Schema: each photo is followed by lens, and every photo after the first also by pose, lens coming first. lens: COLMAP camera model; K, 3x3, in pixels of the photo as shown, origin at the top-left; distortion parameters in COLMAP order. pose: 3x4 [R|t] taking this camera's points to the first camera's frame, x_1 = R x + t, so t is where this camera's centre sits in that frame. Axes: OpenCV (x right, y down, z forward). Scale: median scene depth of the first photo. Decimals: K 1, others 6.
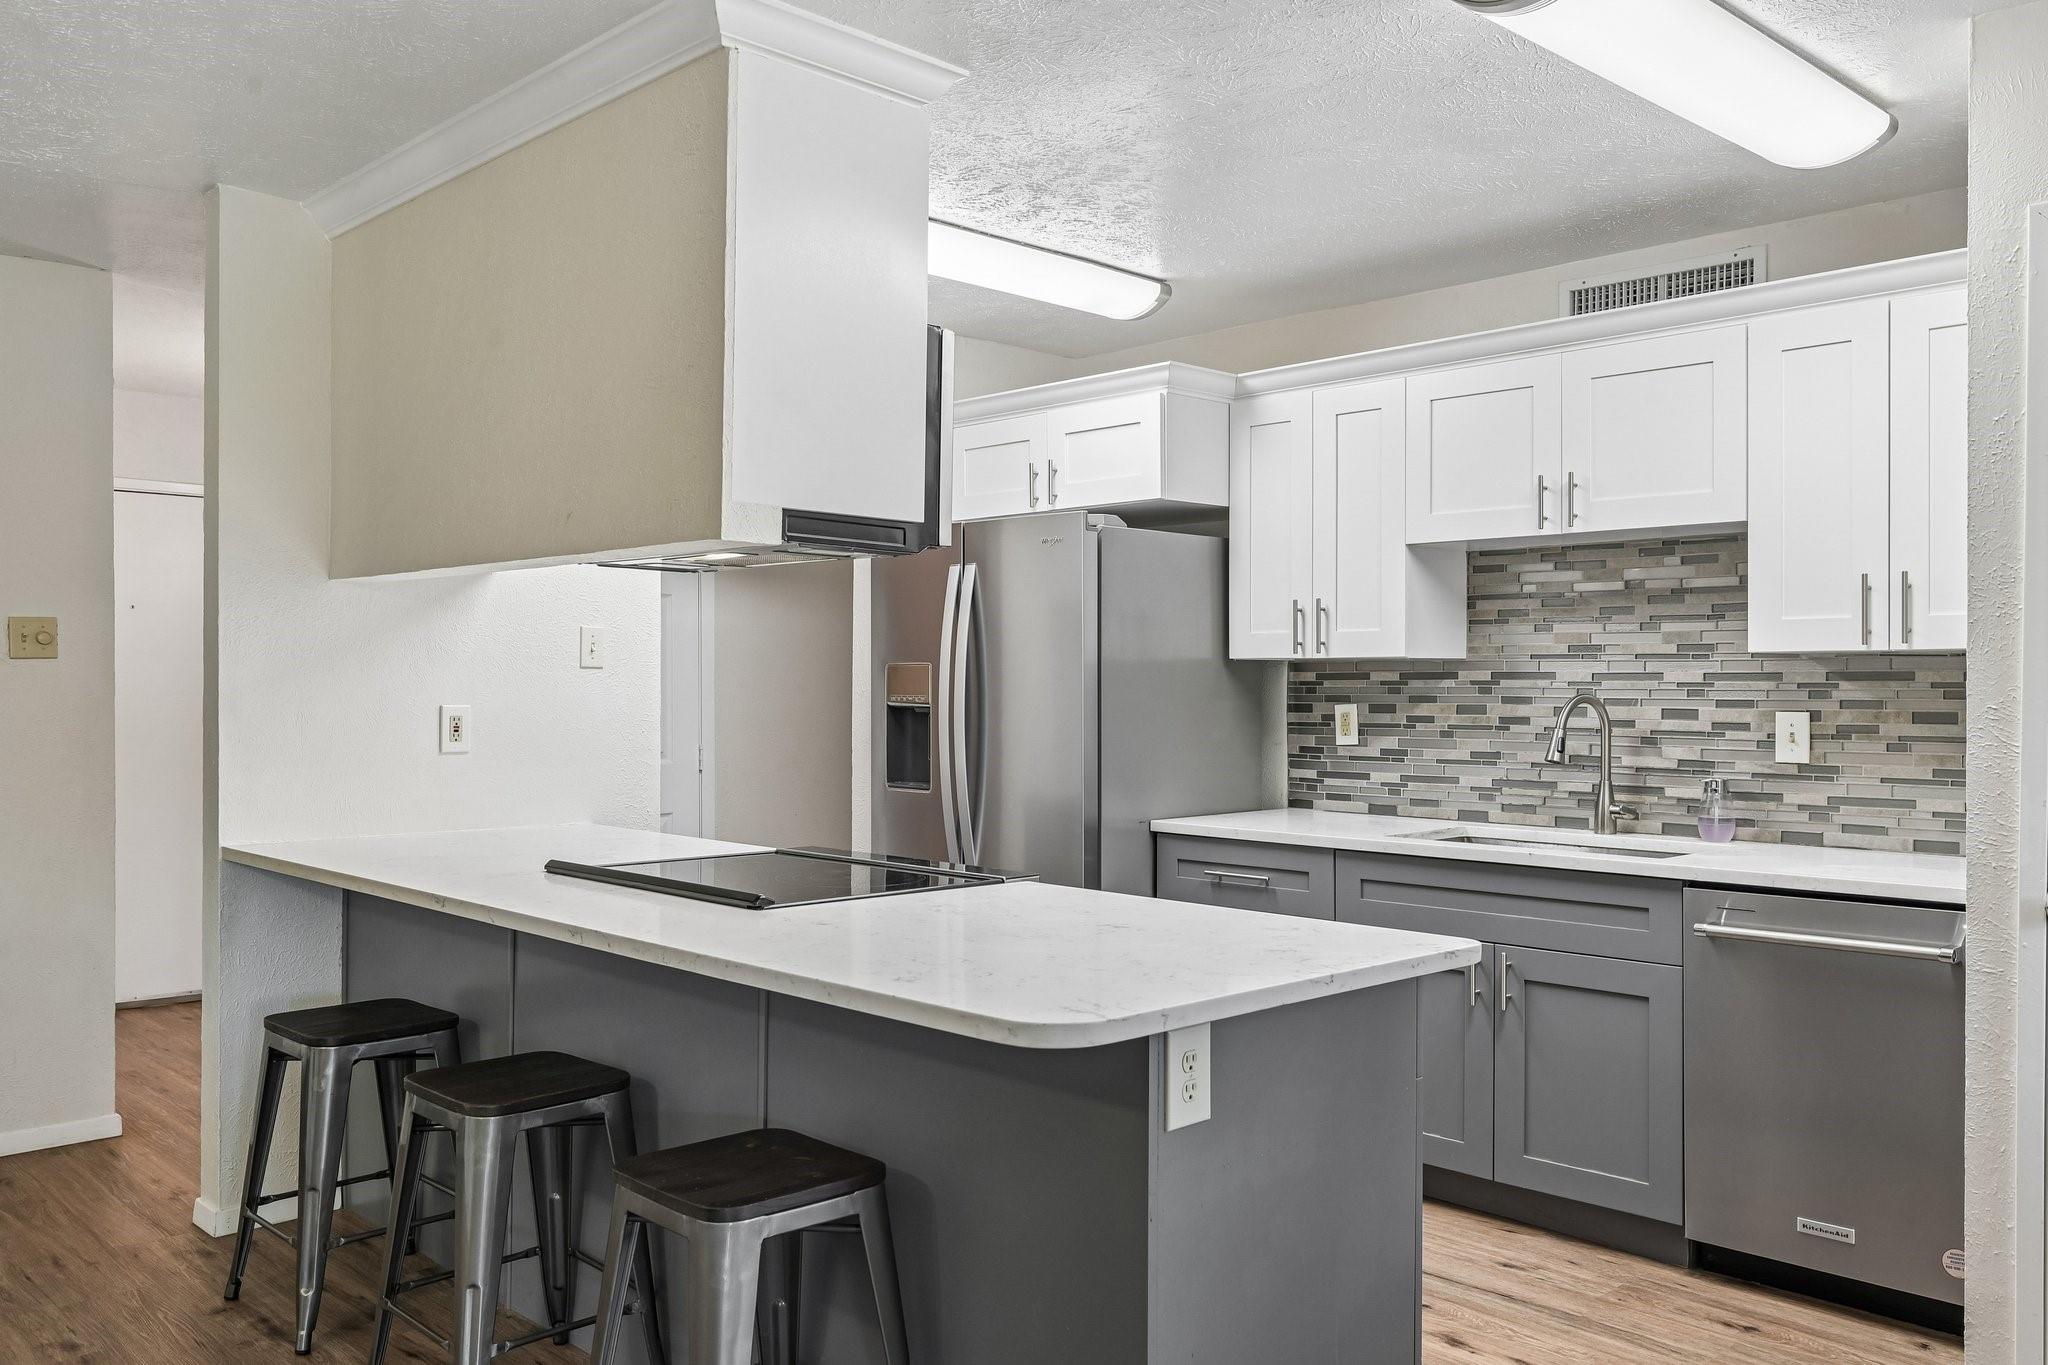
lens RADIAL K [[1599.5, 0, 1022.9], [0, 1599.5, 675.1], [0, 0, 1]] dist [0.001412, 0.000167]
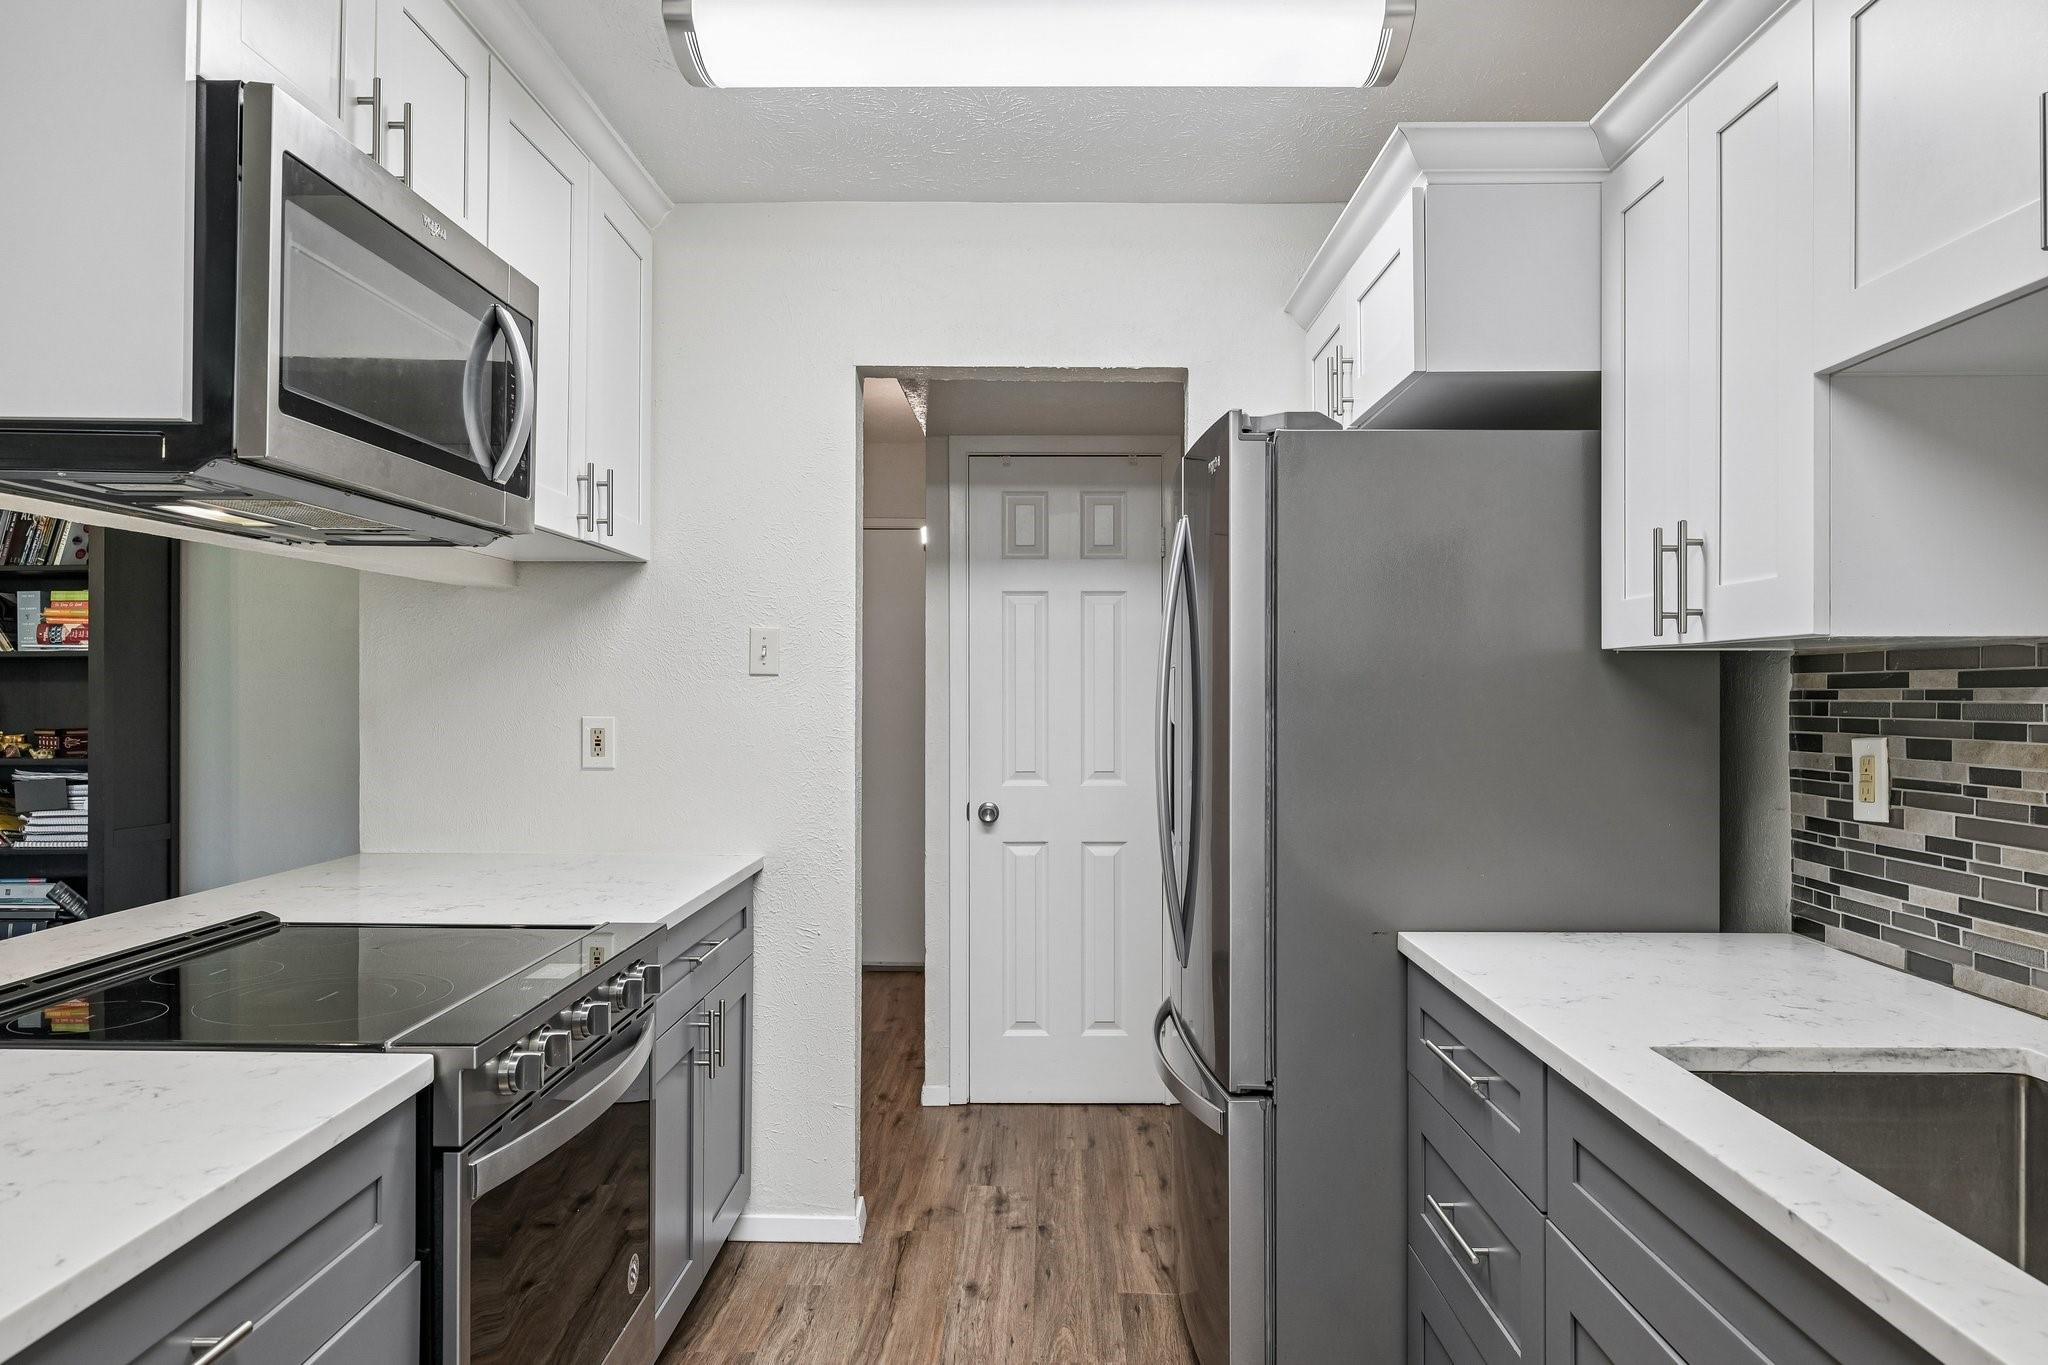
lens RADIAL K [[1334.5, 0, 1022.9], [0, 1334.5, 692.6], [0, 0, 1]] dist [0.000774, -0.001363]
pose [[0.701468, 0.000278, -0.712701, 0.312614], [0.002826, 0.999991, 0.003171, 0.002427], [0.712696, -0.004238, 0.701460, 0.536201]]
